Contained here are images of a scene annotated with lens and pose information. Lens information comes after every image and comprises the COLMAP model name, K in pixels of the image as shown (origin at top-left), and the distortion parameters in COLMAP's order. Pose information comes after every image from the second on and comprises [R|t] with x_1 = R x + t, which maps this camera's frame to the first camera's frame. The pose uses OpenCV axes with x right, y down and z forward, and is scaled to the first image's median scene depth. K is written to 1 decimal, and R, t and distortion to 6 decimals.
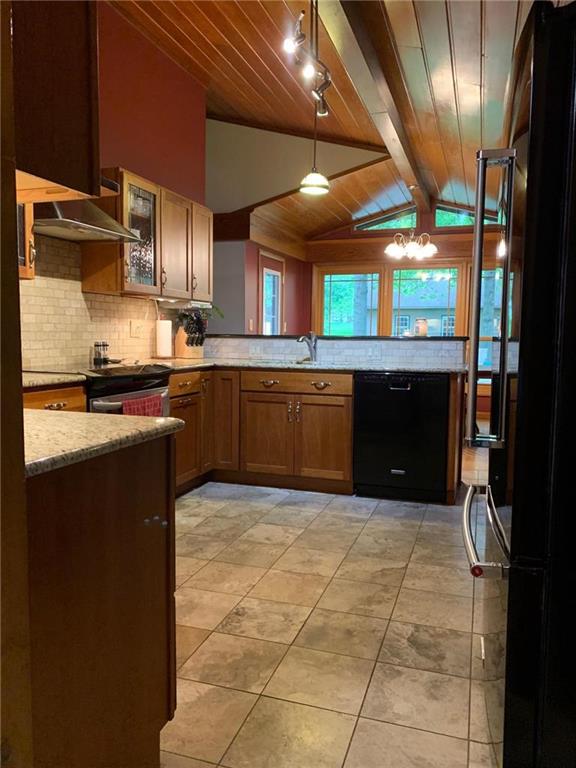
lens RADIAL K [[584.2, 0, 288.1], [0, 584.2, 383.0], [0, 0, 1]] dist [0.013335, -0.005786]
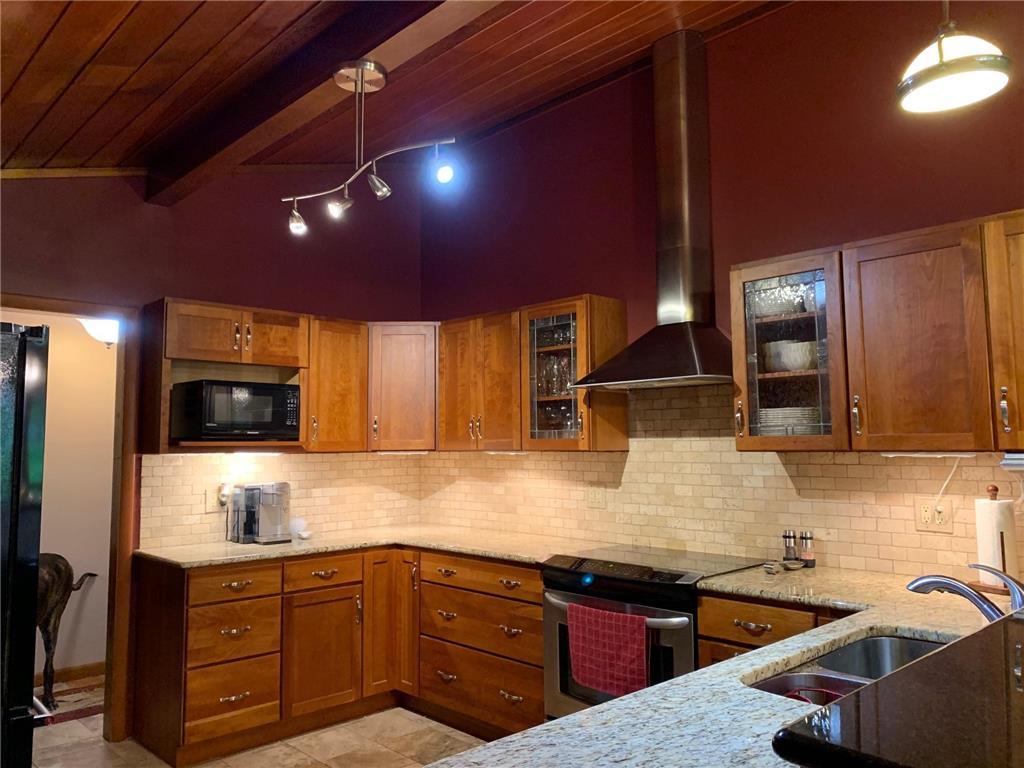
lens RADIAL K [[778.9, 0, 511.8], [0, 778.9, 382.6], [0, 0, 1]] dist [0.013335, -0.005786]
pose [[-0.473898, -0.083329, -0.876628, 0.605101], [-0.077135, 0.995614, -0.052941, -0.174955], [0.877195, 0.042530, -0.478247, 1.237339]]
